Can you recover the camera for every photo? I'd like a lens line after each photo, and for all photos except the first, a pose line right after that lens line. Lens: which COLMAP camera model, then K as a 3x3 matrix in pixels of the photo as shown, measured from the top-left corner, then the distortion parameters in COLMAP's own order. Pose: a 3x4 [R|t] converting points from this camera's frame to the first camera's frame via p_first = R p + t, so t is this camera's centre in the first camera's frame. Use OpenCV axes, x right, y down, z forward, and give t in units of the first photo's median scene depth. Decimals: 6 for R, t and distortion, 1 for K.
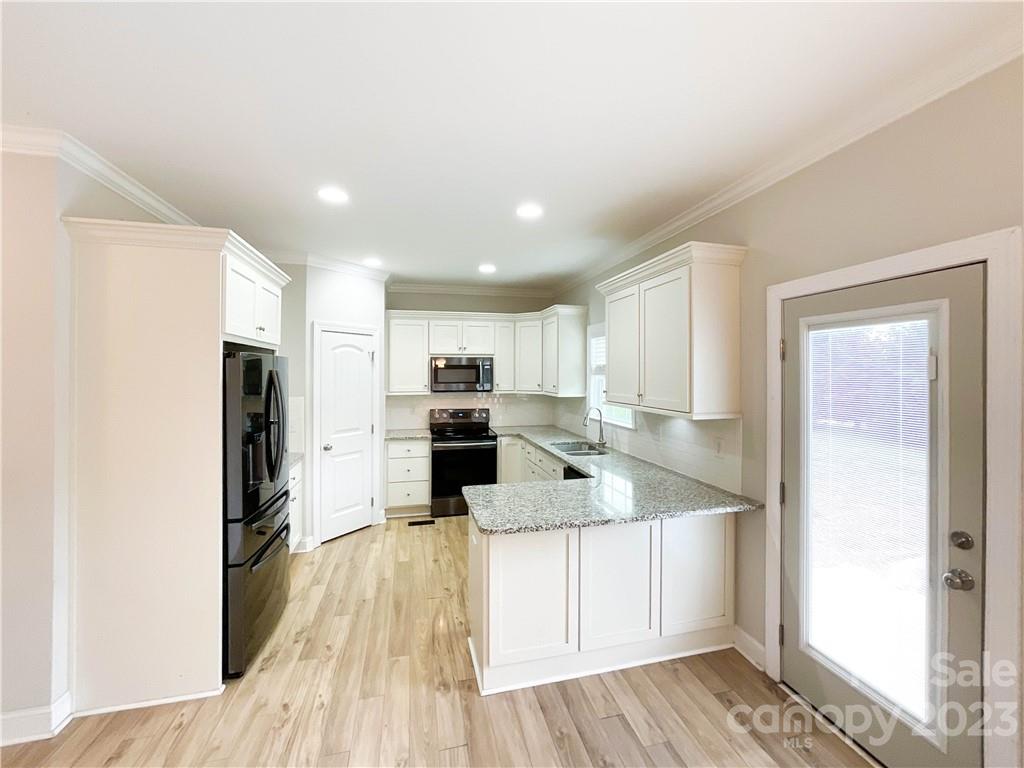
lens RADIAL K [[429.1, 0, 510.7], [0, 429.1, 375.5], [0, 0, 1]] dist [-0.037131, 0.020309]
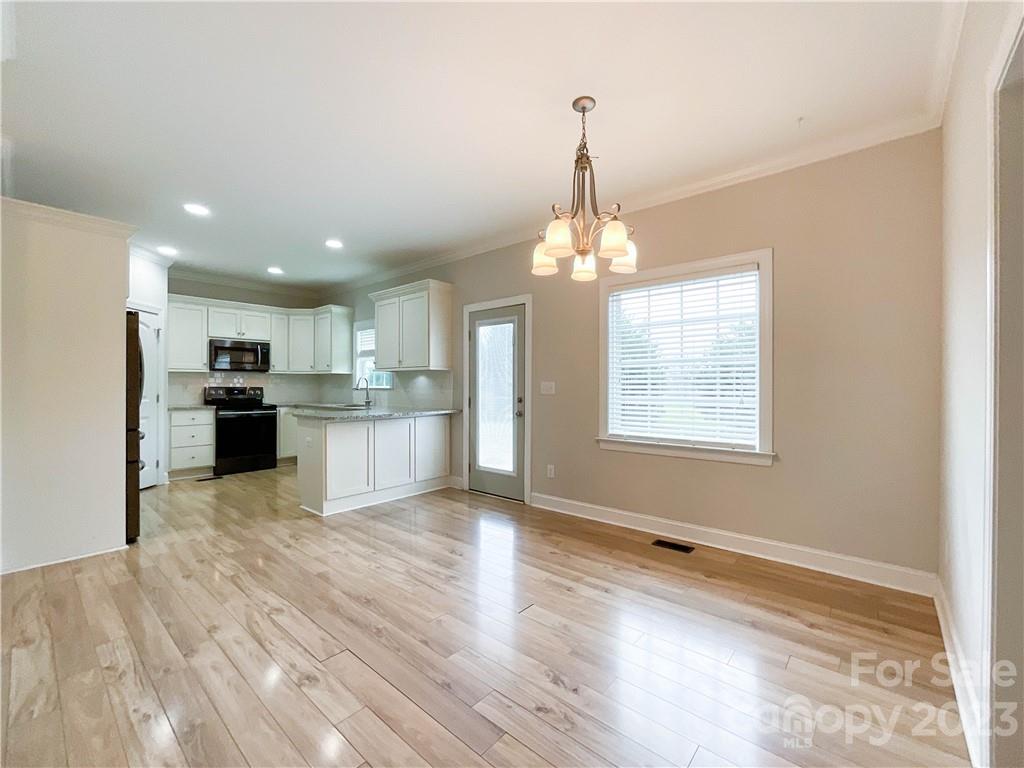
lens RADIAL K [[429.1, 0, 510.7], [0, 429.1, 375.5], [0, 0, 1]] dist [-0.037131, 0.020309]
pose [[0.813515, 0.013141, 0.581396, -0.214397], [0.002328, 0.999663, -0.025853, 0.094941], [-0.581539, 0.022385, 0.813210, -0.421954]]
